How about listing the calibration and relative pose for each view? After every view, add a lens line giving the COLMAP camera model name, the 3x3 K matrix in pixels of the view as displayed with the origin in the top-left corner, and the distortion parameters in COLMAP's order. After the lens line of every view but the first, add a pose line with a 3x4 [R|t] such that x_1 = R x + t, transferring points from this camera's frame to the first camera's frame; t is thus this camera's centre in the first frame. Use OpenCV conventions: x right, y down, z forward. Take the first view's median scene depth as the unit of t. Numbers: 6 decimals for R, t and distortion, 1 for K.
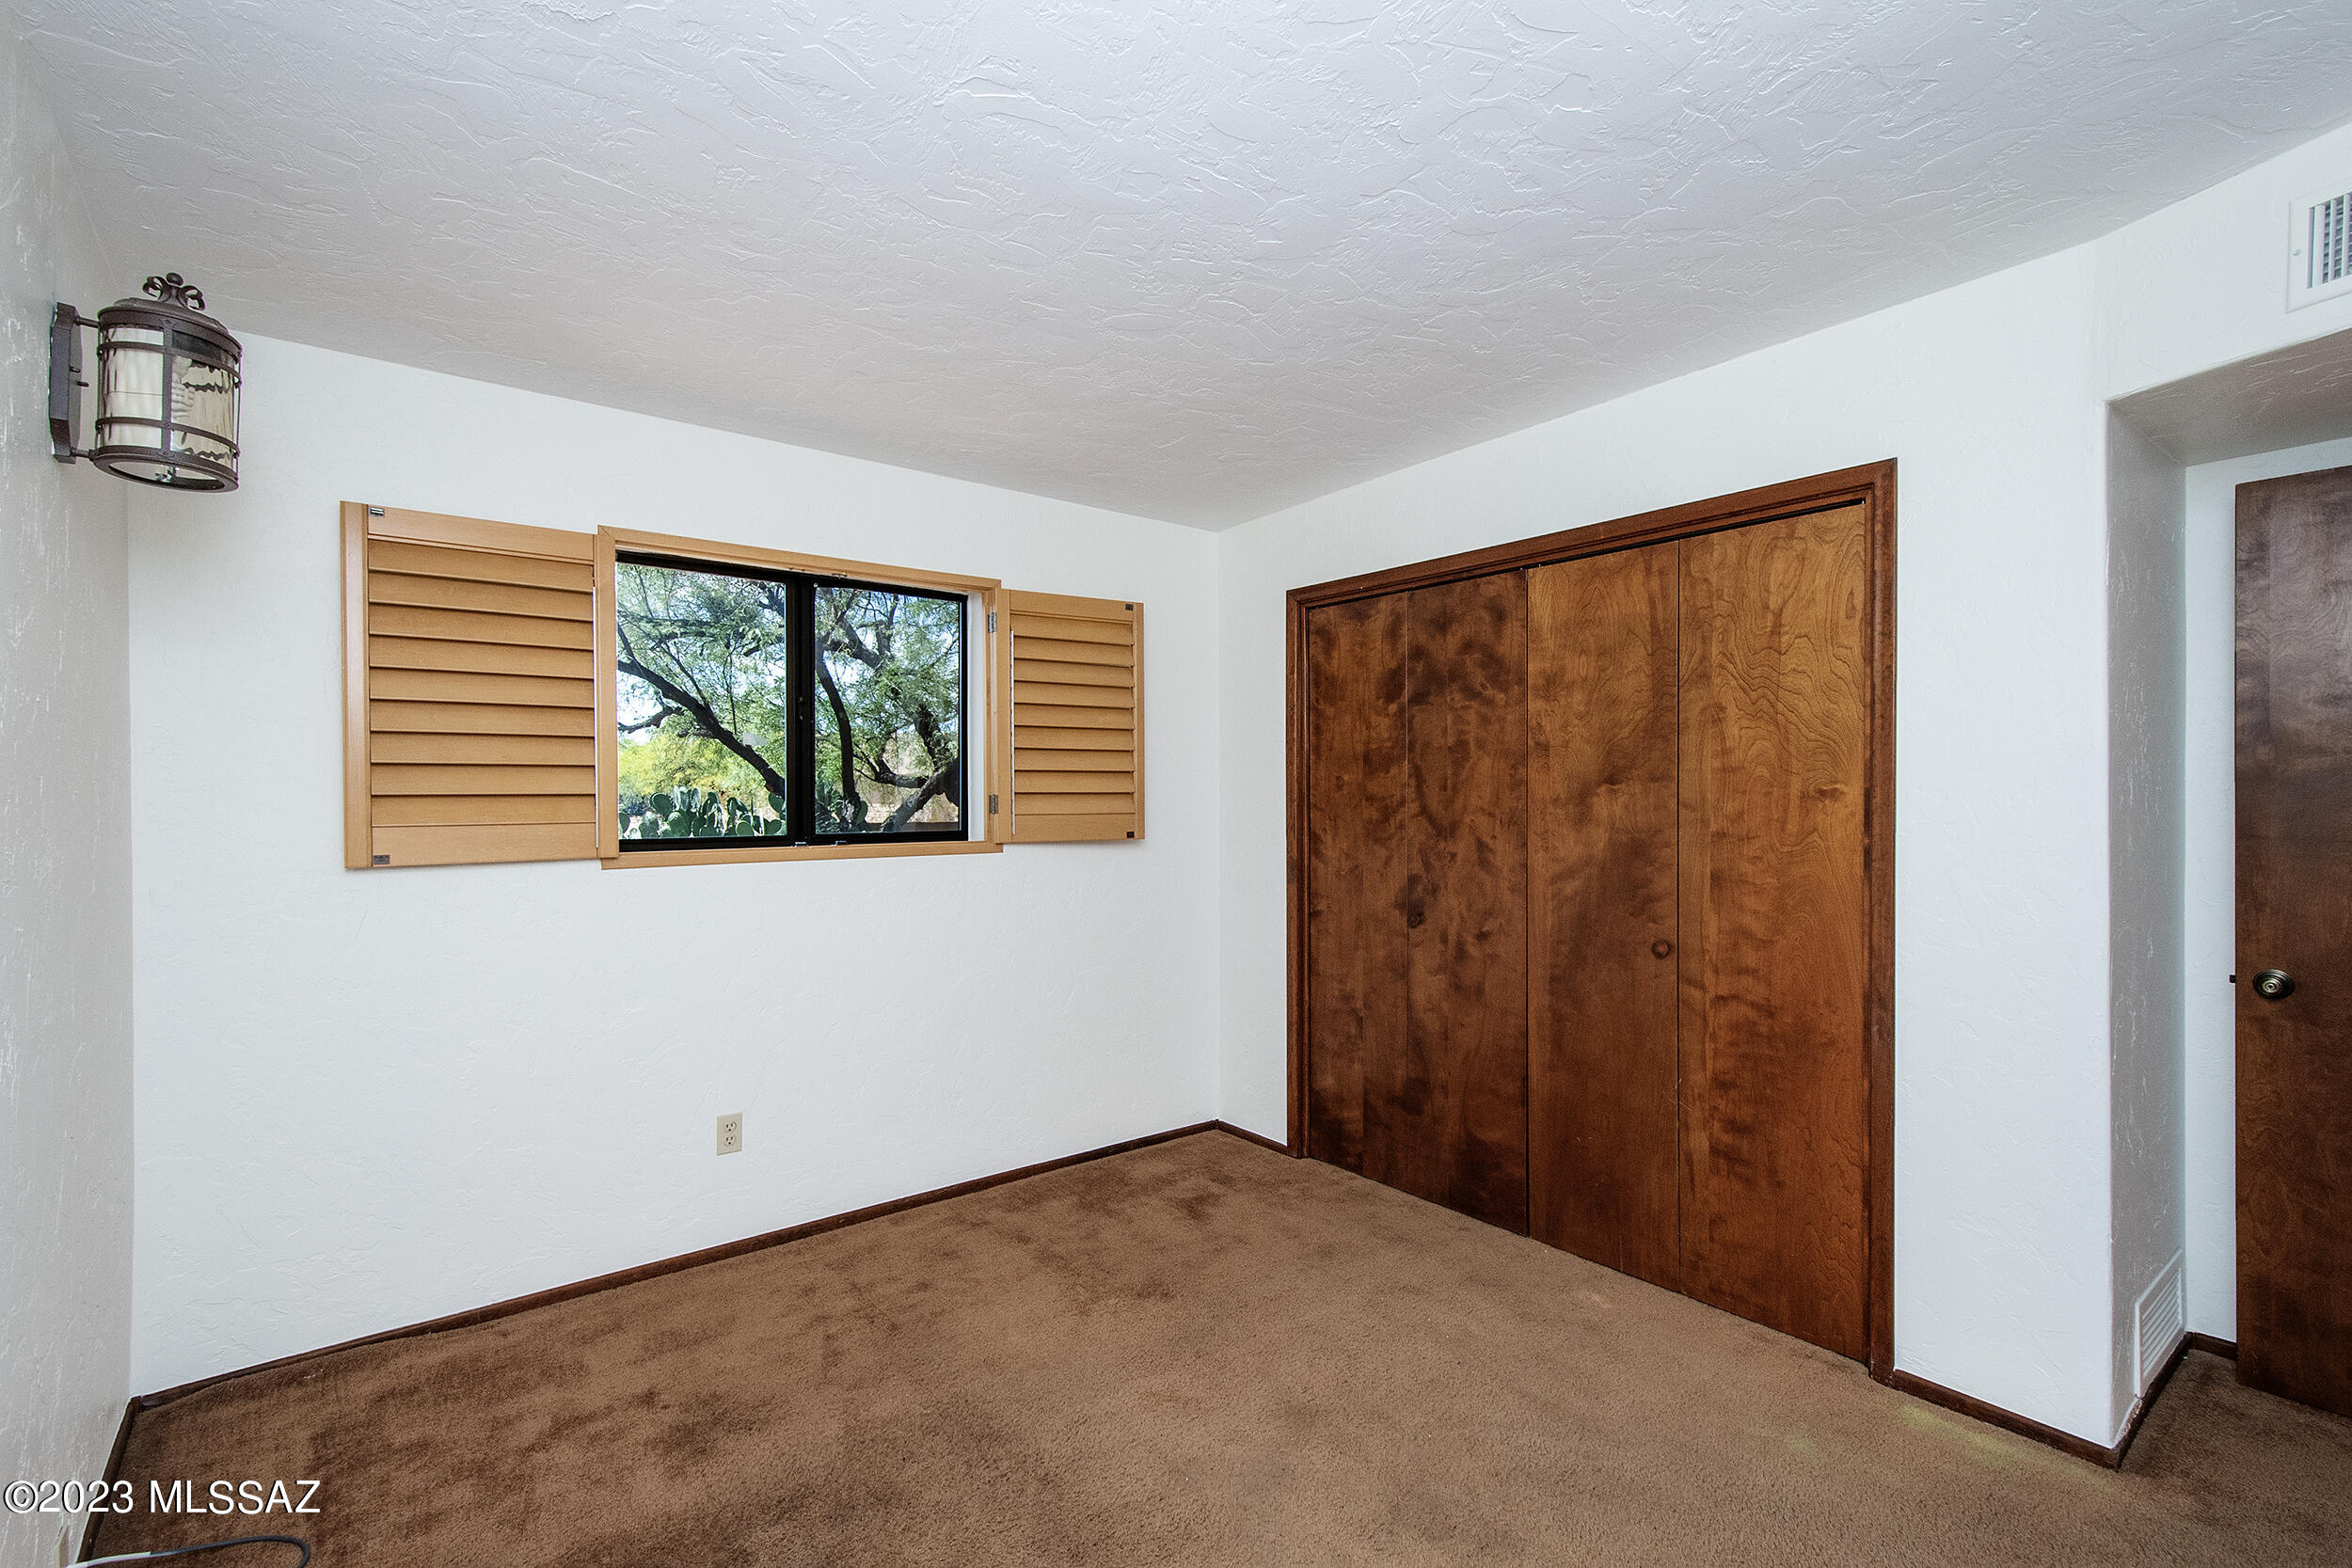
lens RADIAL K [[1052.9, 0, 1179.4], [0, 1052.9, 775.0], [0, 0, 1]] dist [0.017514, -0.005542]
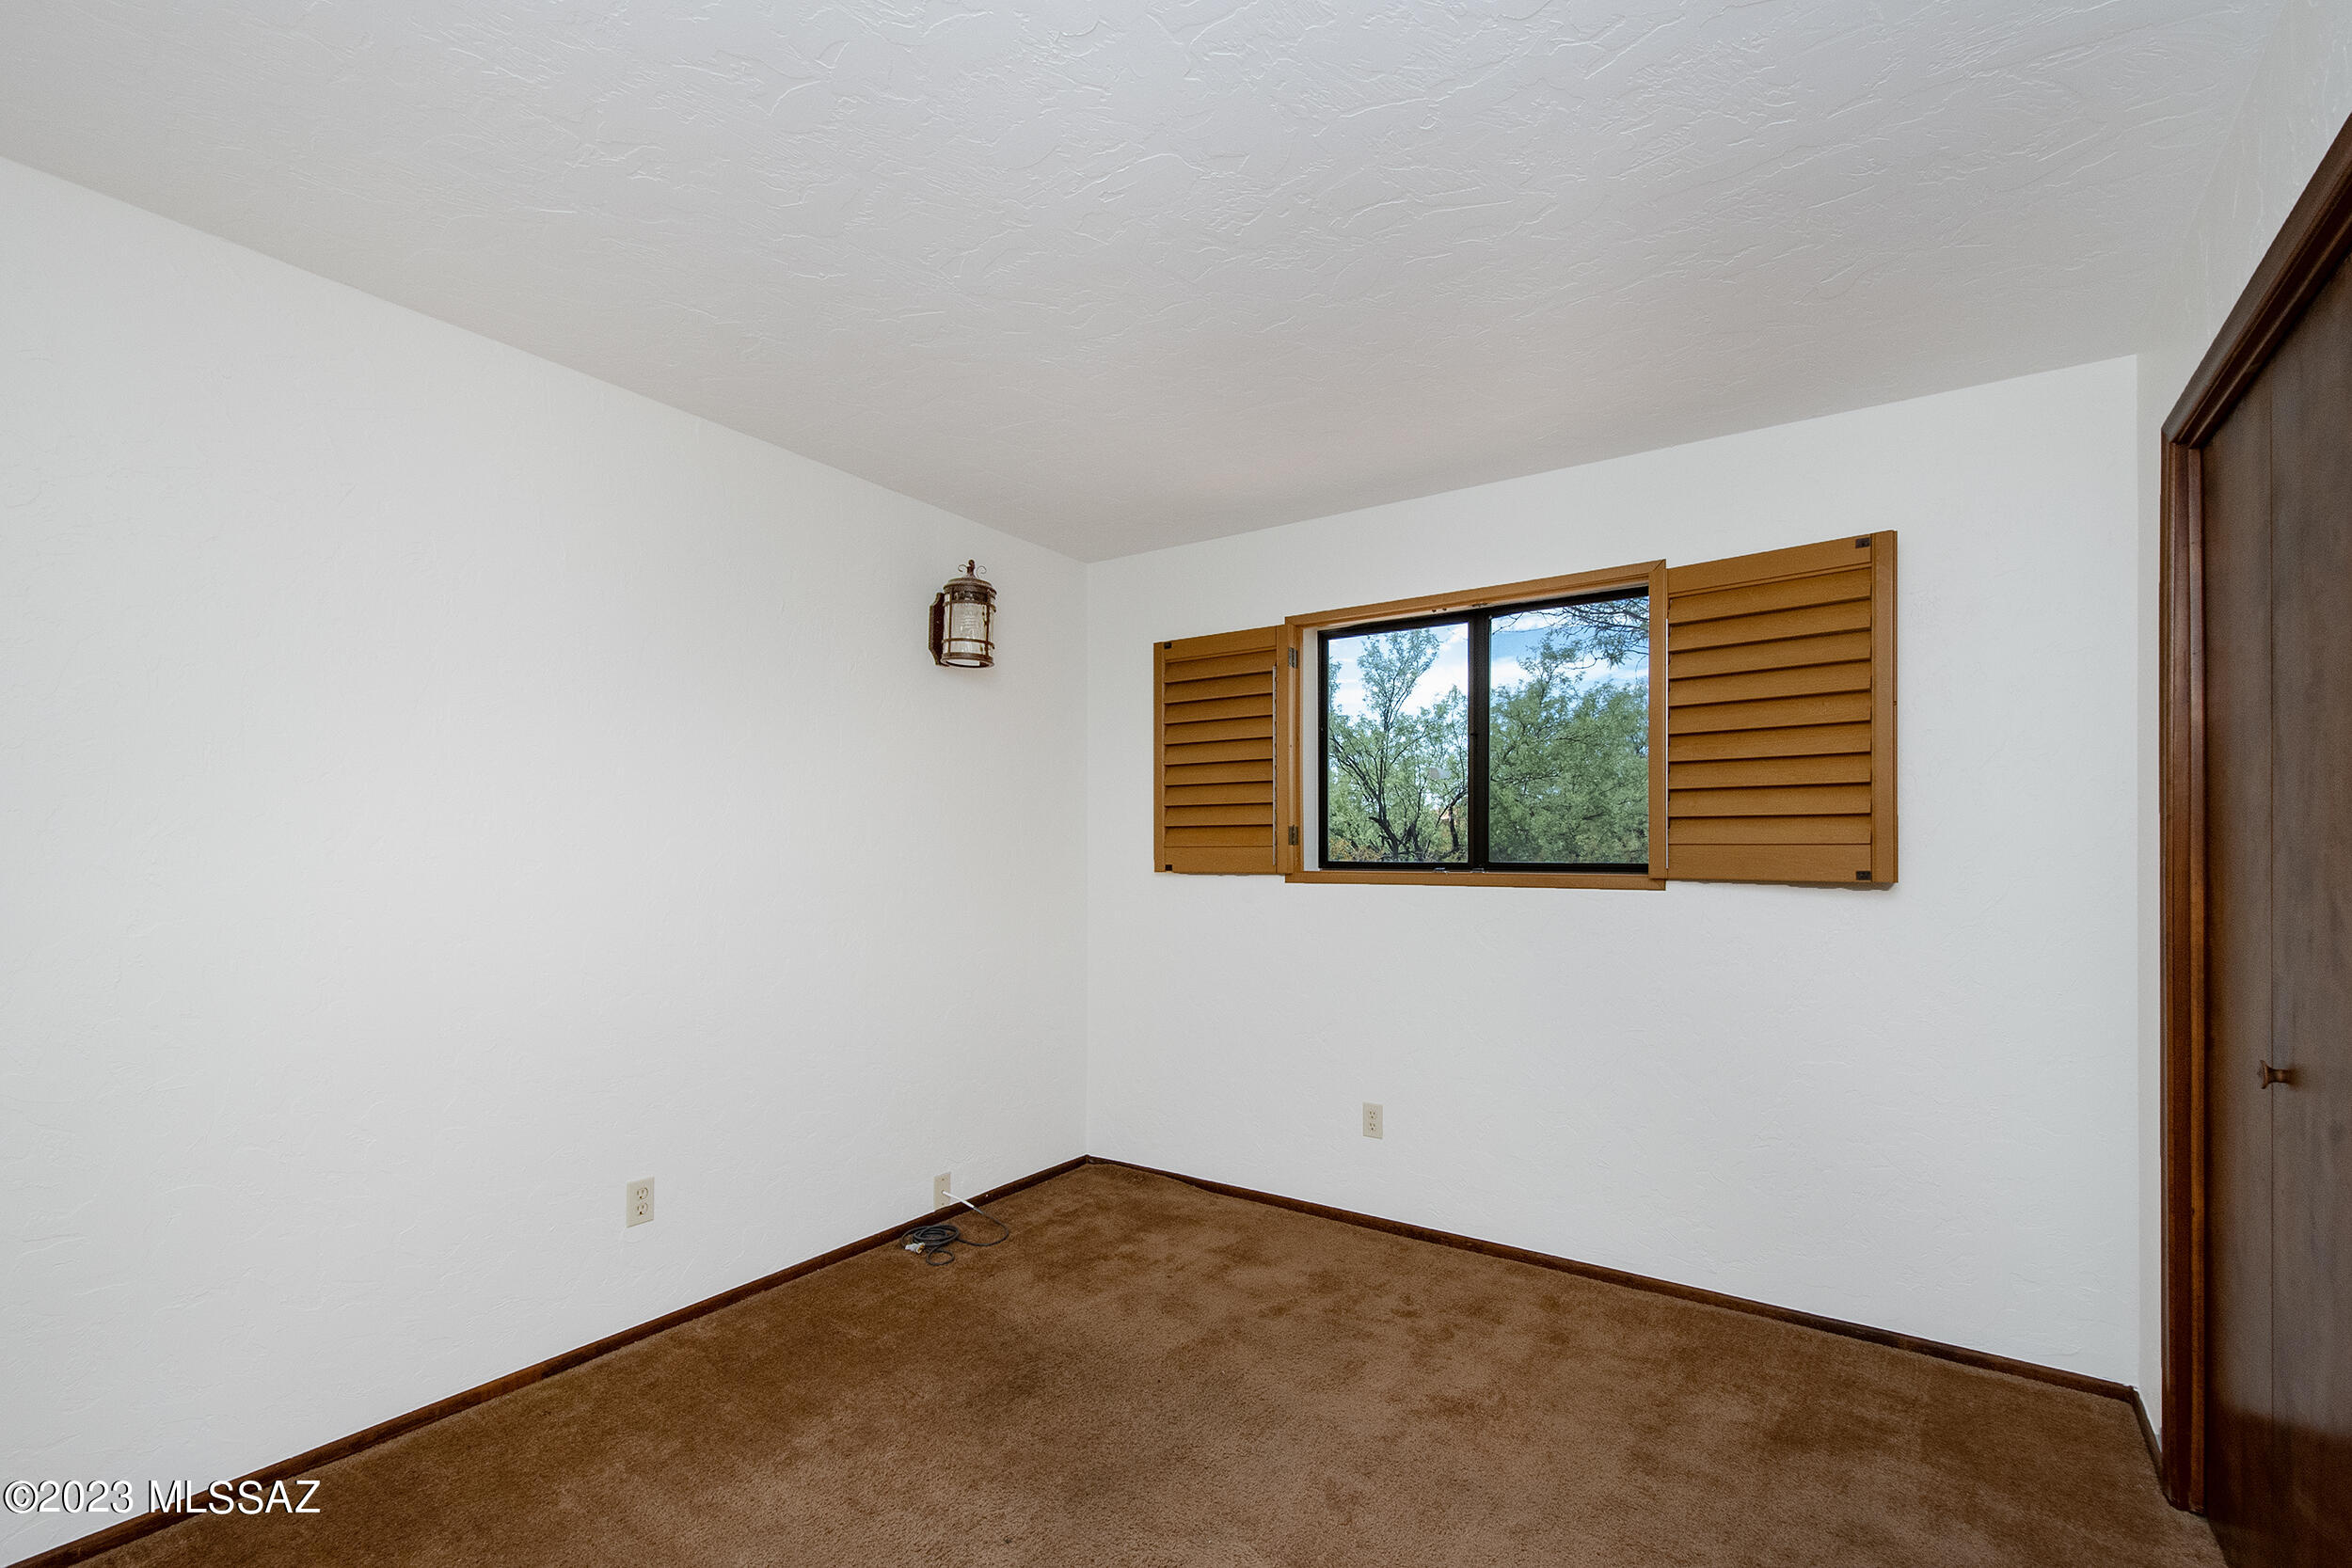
lens RADIAL K [[1052.9, 0, 1169.5], [0, 1052.9, 808.2], [0, 0, 1]] dist [0.017514, -0.005542]
pose [[0.275140, -0.030804, -0.960911, 0.541505], [0.020301, 0.999450, -0.026227, 0.024197], [0.961190, -0.012292, 0.275614, 0.420253]]
